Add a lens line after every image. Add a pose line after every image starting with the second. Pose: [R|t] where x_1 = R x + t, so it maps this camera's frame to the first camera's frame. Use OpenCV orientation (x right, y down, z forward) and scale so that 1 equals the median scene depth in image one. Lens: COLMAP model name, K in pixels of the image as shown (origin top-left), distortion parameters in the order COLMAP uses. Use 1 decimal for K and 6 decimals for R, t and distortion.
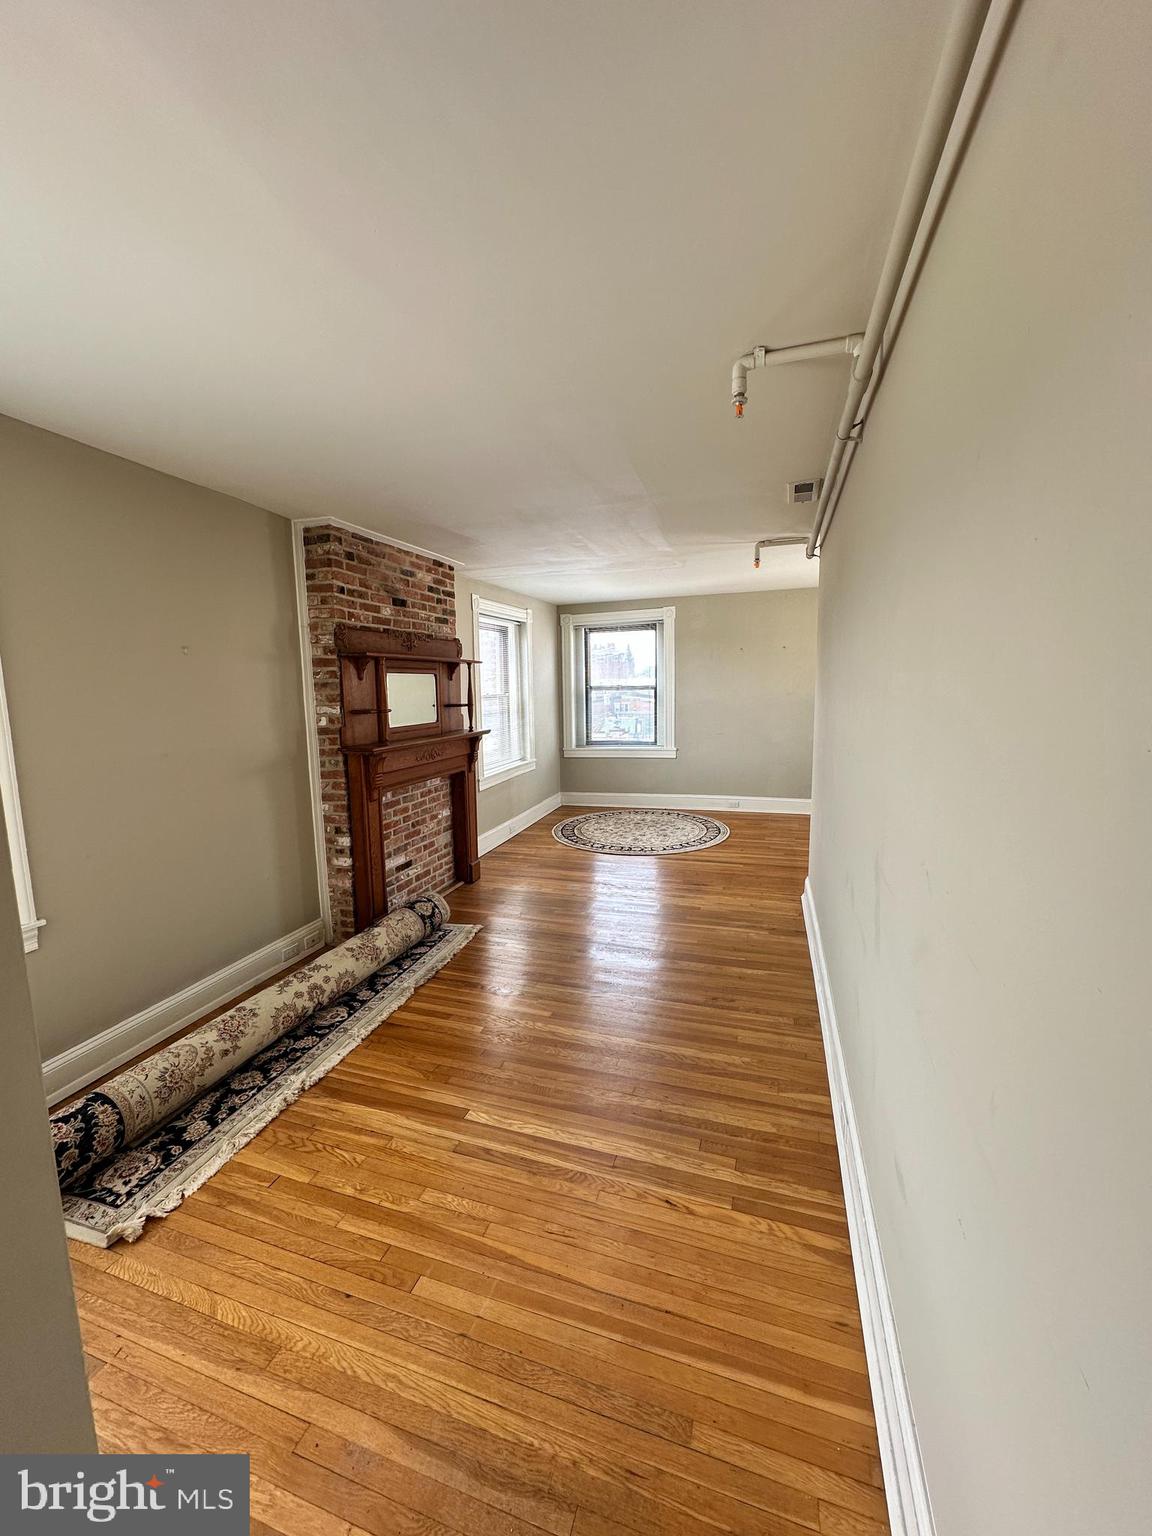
lens RADIAL K [[616.4, 0, 571.9], [0, 616.4, 763.2], [0, 0, 1]] dist [-0.001443, -0.000197]
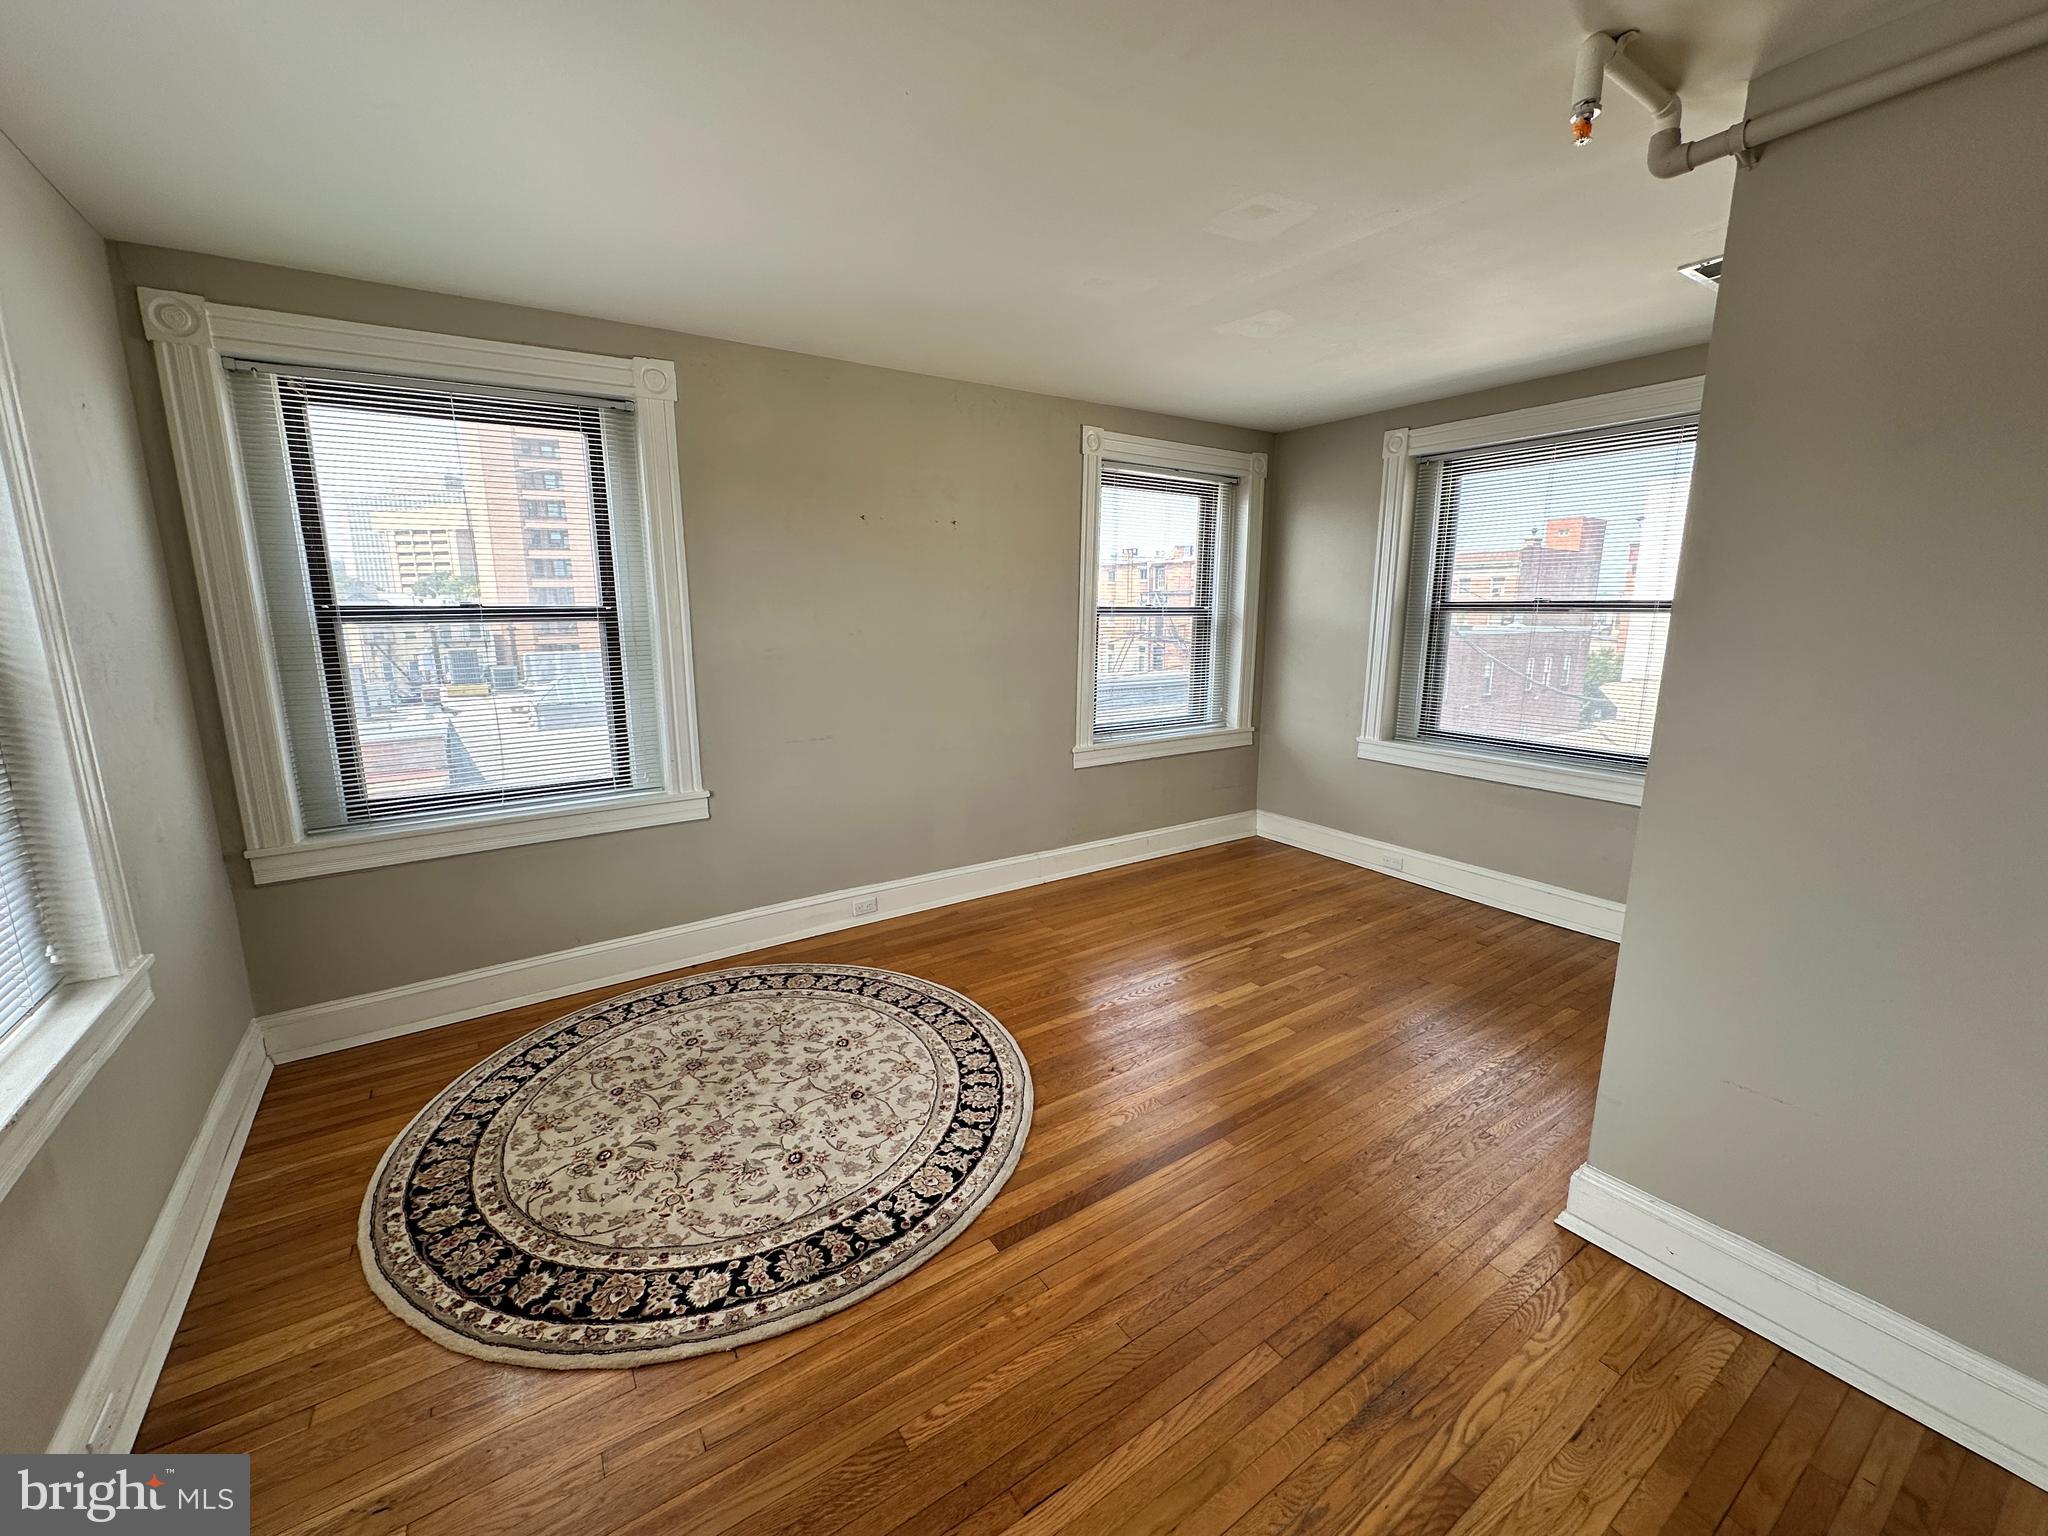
lens RADIAL K [[821.9, 0, 1033.8], [0, 821.9, 761.2], [0, 0, 1]] dist [-0.001443, -0.000197]
pose [[0.602393, -0.127245, 0.787992, -0.136948], [0.089508, 0.991754, 0.091723, -0.108563], [-0.793165, 0.015278, 0.608815, 0.932130]]
